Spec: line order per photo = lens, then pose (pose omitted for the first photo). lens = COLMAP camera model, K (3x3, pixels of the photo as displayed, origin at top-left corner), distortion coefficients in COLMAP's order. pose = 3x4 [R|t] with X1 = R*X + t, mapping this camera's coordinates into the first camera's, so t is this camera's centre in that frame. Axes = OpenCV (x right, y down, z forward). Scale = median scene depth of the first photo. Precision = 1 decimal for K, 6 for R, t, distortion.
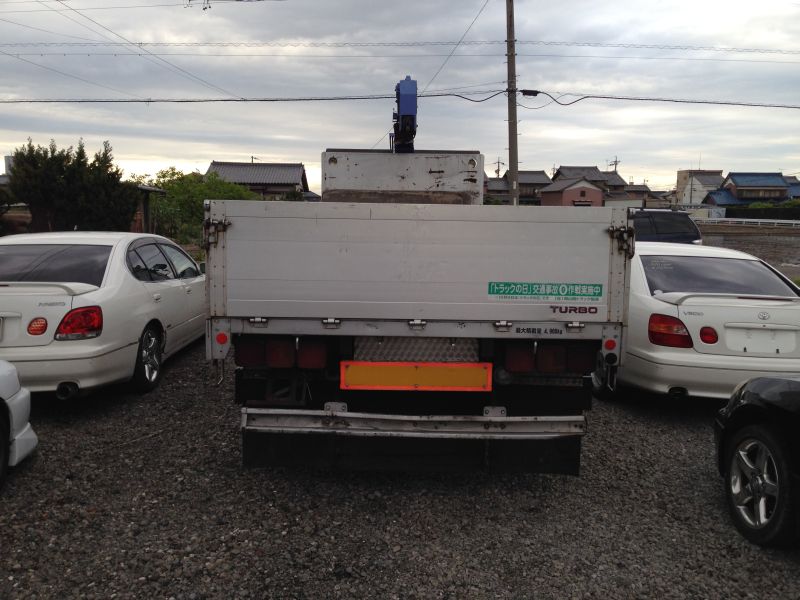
lens RADIAL K [[731.5, 0, 406.1], [0, 731.5, 301.4], [0, 0, 1]] dist [0.064755, 0.000000]
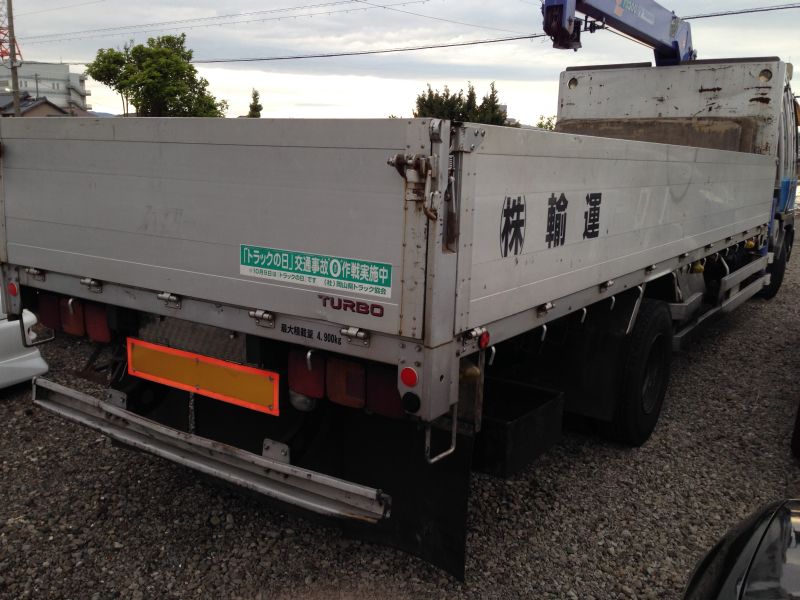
lens RADIAL K [[731.5, 0, 408.0], [0, 731.5, 305.2], [0, 0, 1]] dist [0.064755, 0.000000]
pose [[0.822660, 0.117954, -0.556163, 0.228507], [-0.073509, 0.992098, 0.101678, -0.019405], [0.563761, -0.042763, 0.824830, 0.223037]]
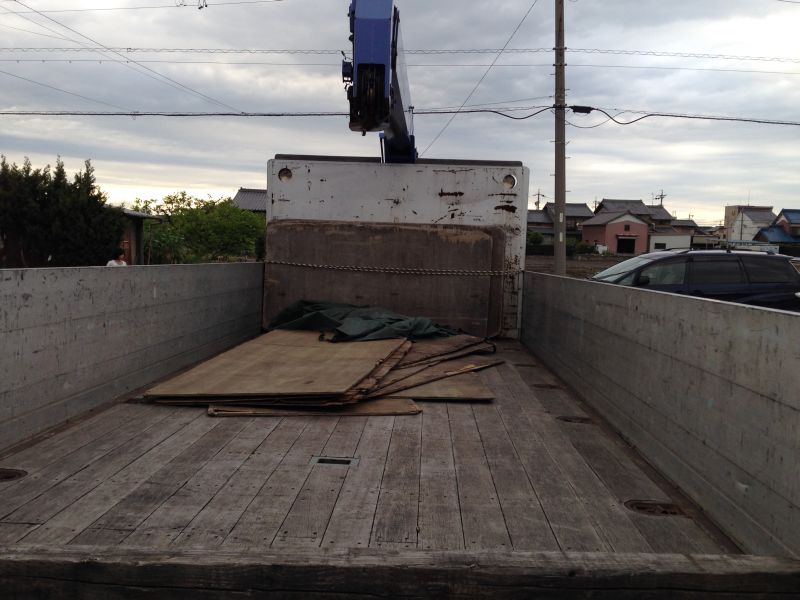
lens RADIAL K [[731.5, 0, 400.1], [0, 731.5, 294.9], [0, 0, 1]] dist [0.064755, 0.000000]
pose [[0.998027, 0.023687, -0.058155, 0.036639], [-0.026525, 0.998470, -0.048526, -0.060532], [0.056916, 0.049972, 0.997128, 0.385866]]
